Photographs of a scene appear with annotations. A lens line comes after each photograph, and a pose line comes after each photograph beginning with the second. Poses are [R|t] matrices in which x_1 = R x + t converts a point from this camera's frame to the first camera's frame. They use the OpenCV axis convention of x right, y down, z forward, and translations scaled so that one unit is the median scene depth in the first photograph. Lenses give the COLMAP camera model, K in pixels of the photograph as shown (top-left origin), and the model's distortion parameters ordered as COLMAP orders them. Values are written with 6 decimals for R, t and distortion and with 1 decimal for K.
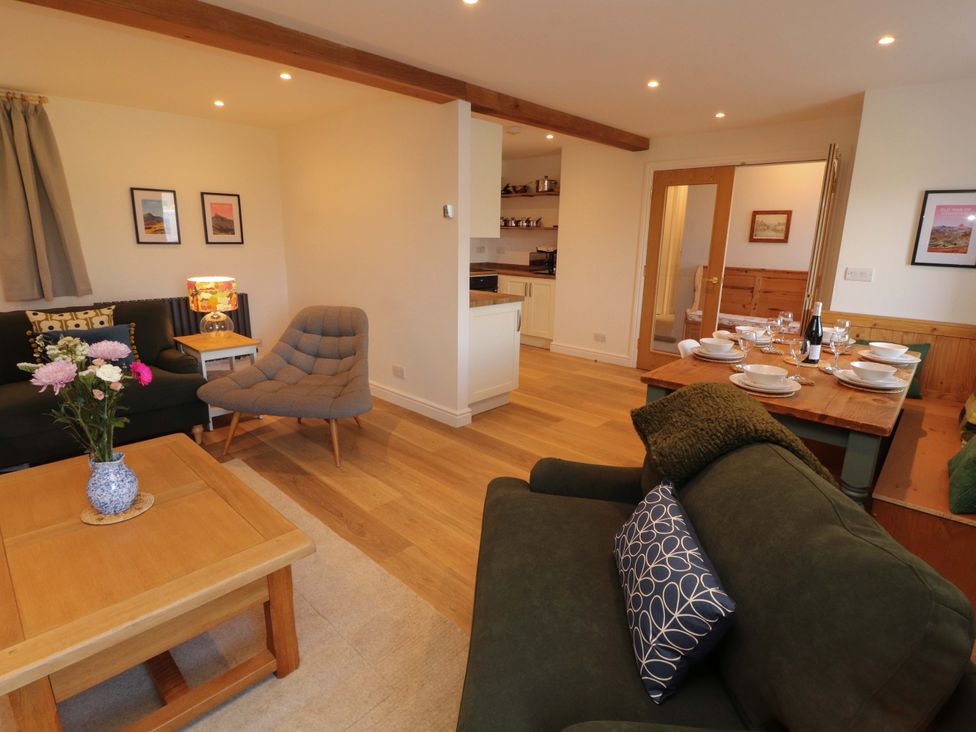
lens RADIAL K [[506.3, 0, 493.8], [0, 506.3, 359.8], [0, 0, 1]] dist [0.003868, -0.015776]
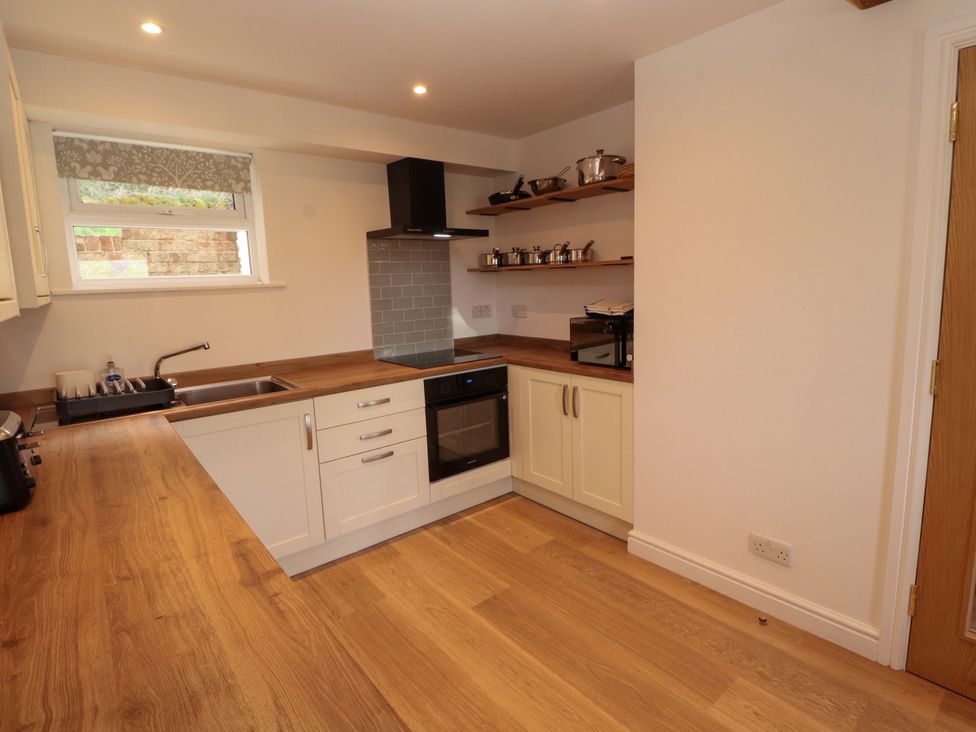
lens RADIAL K [[506.3, 0, 495.1], [0, 506.3, 351.8], [0, 0, 1]] dist [0.003868, -0.015776]
pose [[0.990881, -0.035652, -0.129935, 0.088716], [0.022308, 0.994458, -0.102743, -0.197162], [0.132878, 0.098908, 0.986185, 0.789921]]
